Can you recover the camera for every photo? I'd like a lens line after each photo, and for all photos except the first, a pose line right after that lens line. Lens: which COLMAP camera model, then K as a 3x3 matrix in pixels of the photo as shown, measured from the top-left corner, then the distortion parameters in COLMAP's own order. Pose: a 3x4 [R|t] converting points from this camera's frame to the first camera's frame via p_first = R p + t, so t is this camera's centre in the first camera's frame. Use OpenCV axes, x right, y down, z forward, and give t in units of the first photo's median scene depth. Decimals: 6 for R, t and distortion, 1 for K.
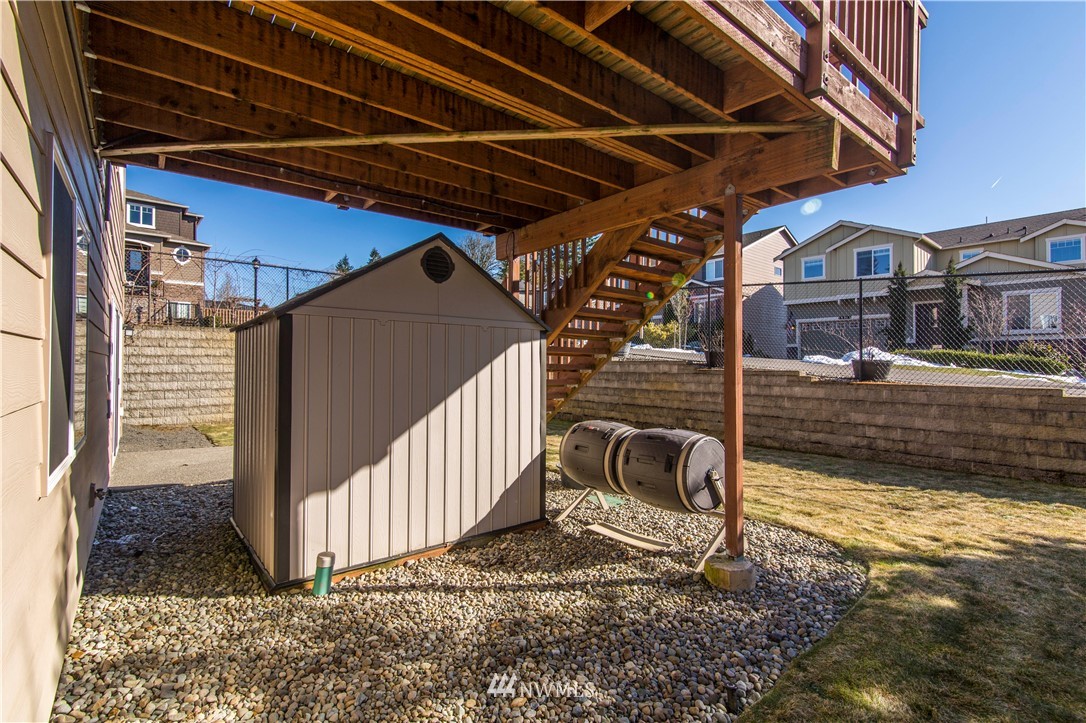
lens RADIAL K [[499.5, 0, 545.0], [0, 499.5, 360.1], [0, 0, 1]] dist [0.003652, -0.000441]
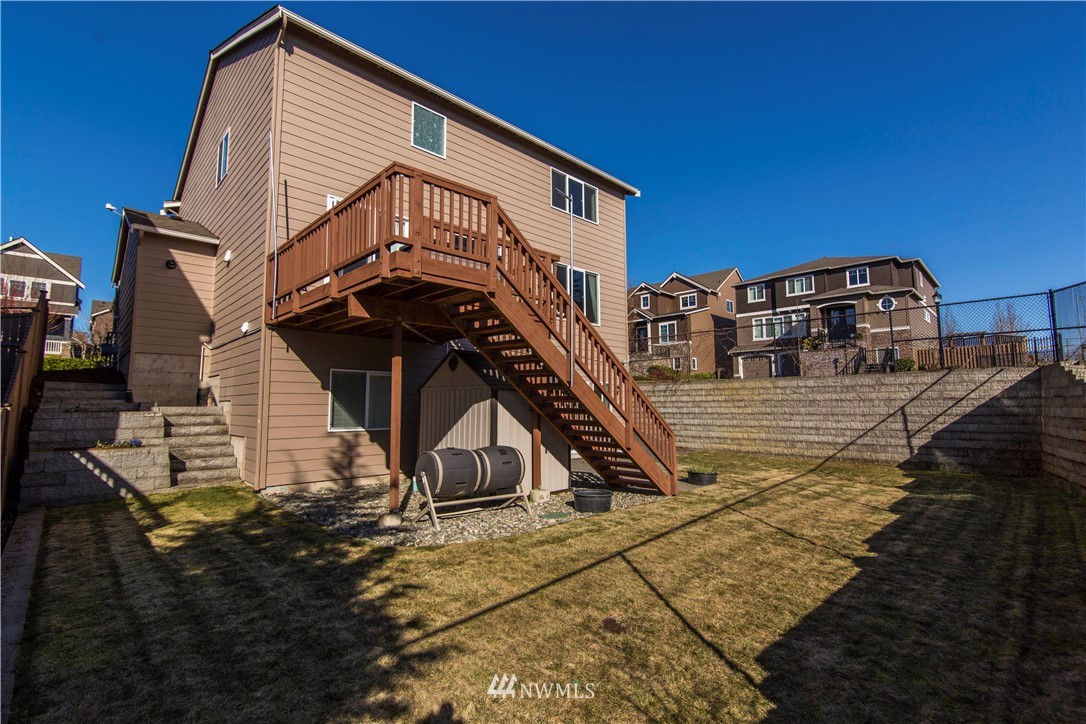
lens RADIAL K [[499.5, 0, 540.9], [0, 499.5, 367.3], [0, 0, 1]] dist [0.003652, -0.000441]
pose [[0.084099, -0.082723, -0.993018, 0.293349], [0.014550, 0.996544, -0.081784, 0.002223], [0.996351, -0.007570, 0.085012, 0.189680]]
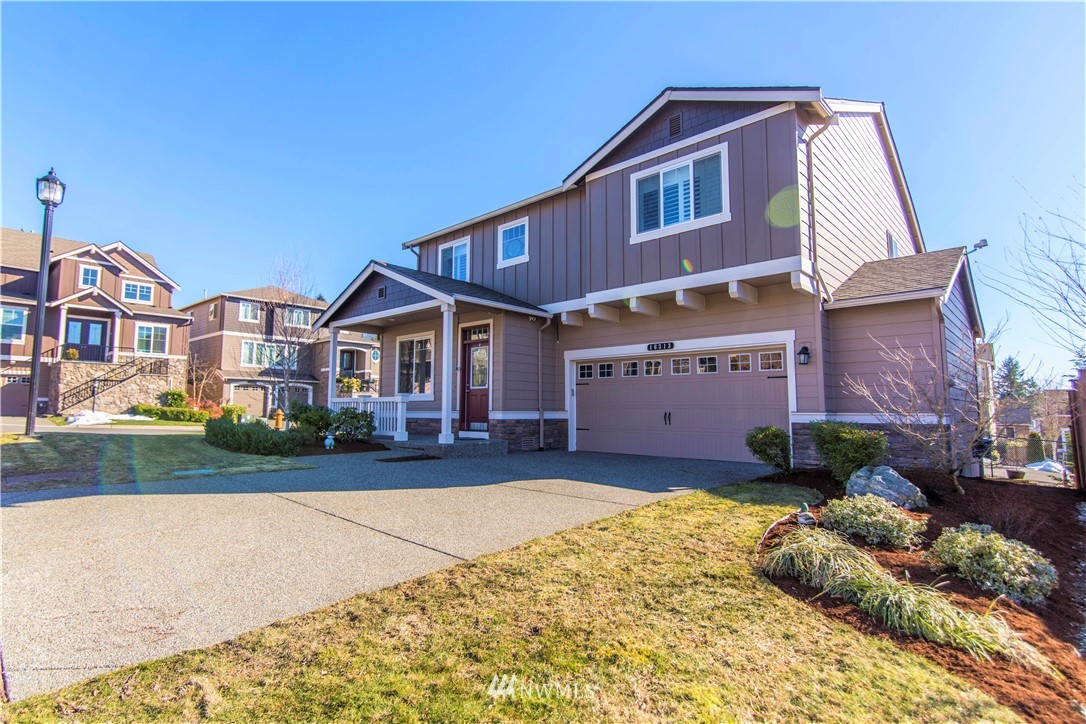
lens RADIAL K [[541.0, 0, 537.1], [0, 541.0, 364.1], [0, 0, 1]] dist [0.000933, -0.000142]
pose [[0.990565, 0.012045, 0.136515, -0.566676], [-0.001065, 0.996777, -0.080218, -0.084389], [-0.137042, 0.079316, 0.987385, -0.502548]]
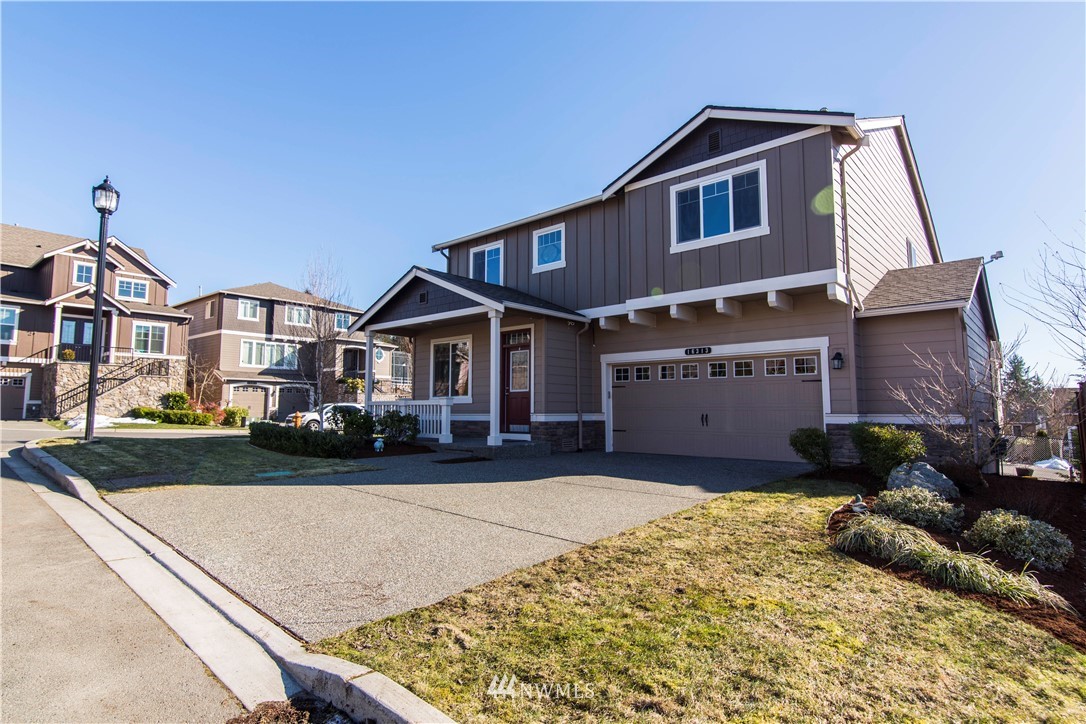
lens RADIAL K [[572.7, 0, 548.1], [0, 572.7, 362.1], [0, 0, 1]] dist [0.001118, 0.000843]
pose [[0.985072, 0.010169, 0.171843, -0.624258], [0.003312, 0.996949, -0.077979, -0.087605], [-0.172112, 0.077384, 0.982033, -0.543790]]
